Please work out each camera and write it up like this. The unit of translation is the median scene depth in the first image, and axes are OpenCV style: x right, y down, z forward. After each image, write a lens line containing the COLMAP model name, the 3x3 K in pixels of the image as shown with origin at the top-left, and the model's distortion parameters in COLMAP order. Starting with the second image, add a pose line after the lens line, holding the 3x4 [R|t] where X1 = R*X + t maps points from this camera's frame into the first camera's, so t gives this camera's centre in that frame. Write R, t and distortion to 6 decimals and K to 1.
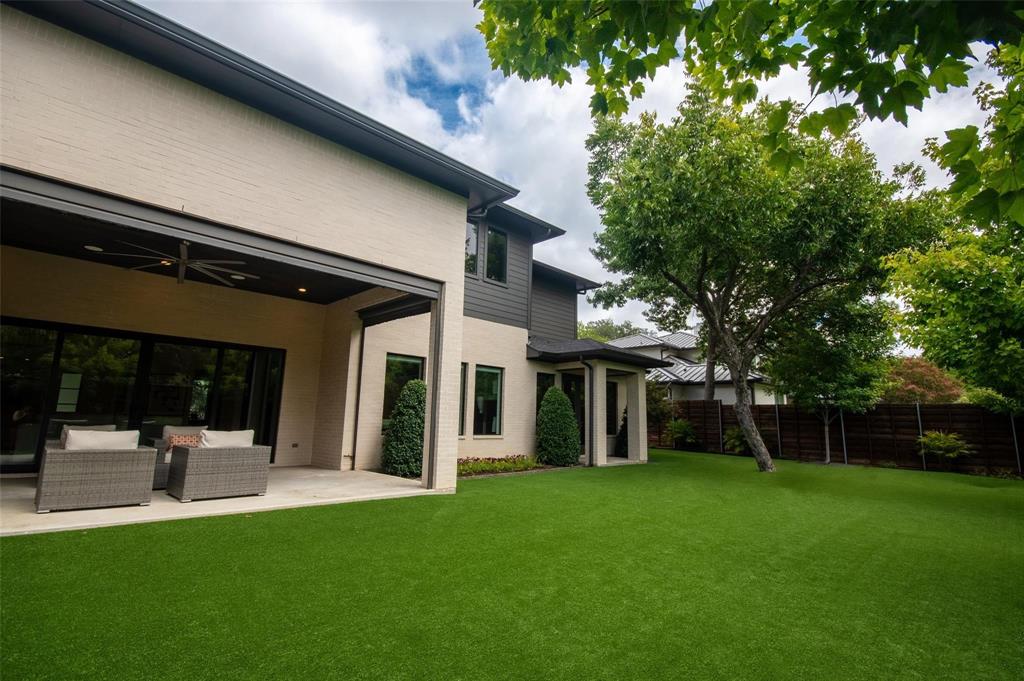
lens RADIAL K [[476.7, 0, 512.0], [0, 476.7, 340.5], [0, 0, 1]] dist [0.000401, -0.000140]
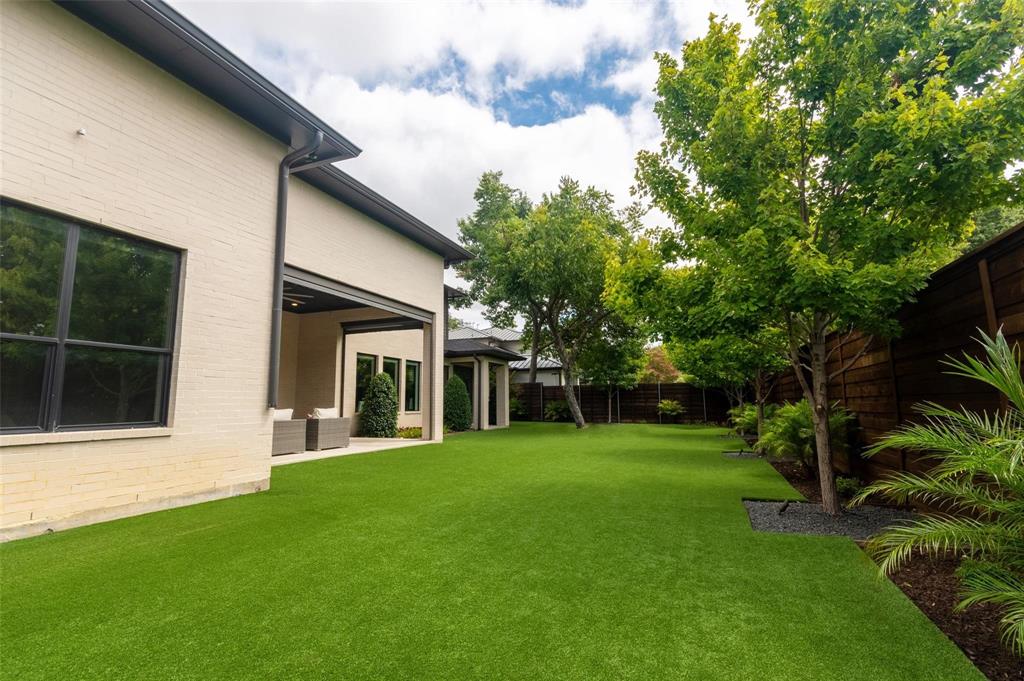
lens RADIAL K [[461.7, 0, 512.0], [0, 461.7, 340.5], [0, 0, 1]] dist [0.001129, -0.000846]
pose [[0.916902, 0.021329, 0.398542, -0.230822], [-0.034230, 0.999094, 0.025282, -0.034034], [-0.397642, -0.036824, 0.916801, -0.228727]]
